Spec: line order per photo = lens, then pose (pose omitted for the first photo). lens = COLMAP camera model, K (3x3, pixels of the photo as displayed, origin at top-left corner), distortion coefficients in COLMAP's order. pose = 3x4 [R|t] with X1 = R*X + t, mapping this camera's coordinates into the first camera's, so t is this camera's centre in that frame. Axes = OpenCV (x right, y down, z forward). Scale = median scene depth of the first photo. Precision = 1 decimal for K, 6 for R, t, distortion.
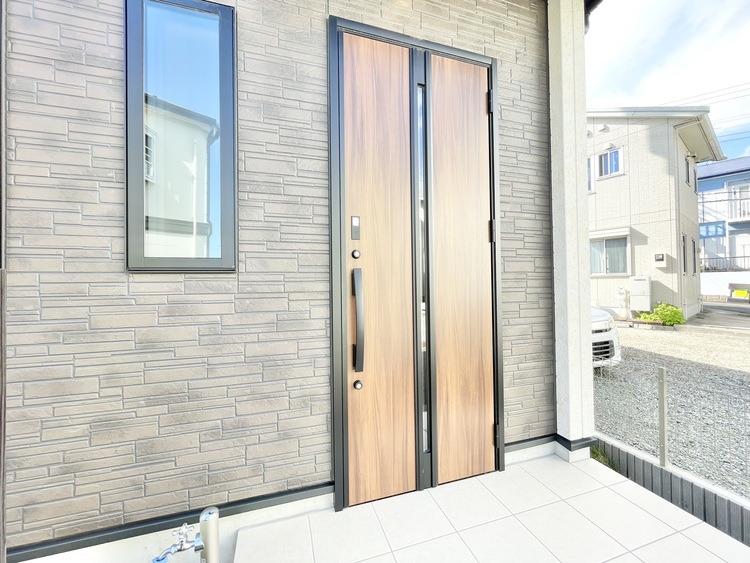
lens RADIAL K [[303.8, 0, 378.7], [0, 303.8, 279.6], [0, 0, 1]] dist [-0.001141, -0.000578]
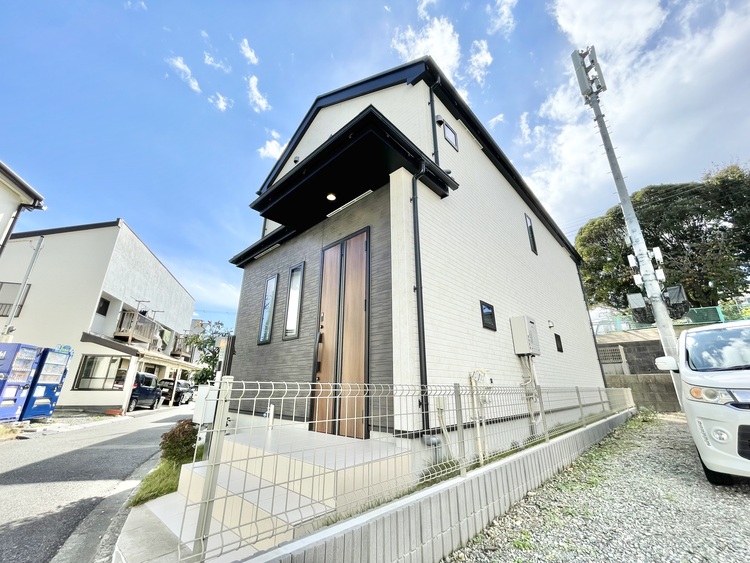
lens RADIAL K [[303.8, 0, 372.6], [0, 303.8, 279.1], [0, 0, 1]] dist [-0.001141, -0.000578]
pose [[0.475964, -0.281935, -0.833049, 2.369526], [0.002452, 0.947644, -0.319318, 0.356024], [0.879461, 0.149942, 0.451736, 0.131452]]
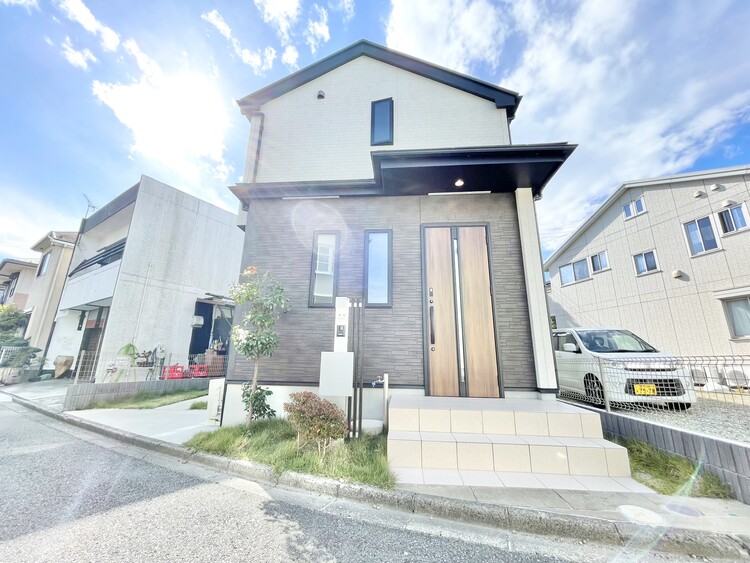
lens RADIAL K [[303.8, 0, 380.7], [0, 303.8, 280.8], [0, 0, 1]] dist [-0.001141, -0.000578]
pose [[0.922108, -0.075298, -0.379536, 0.545480], [-0.020011, 0.970289, -0.241118, 0.397795], [0.386416, 0.229932, 0.893204, -1.647773]]
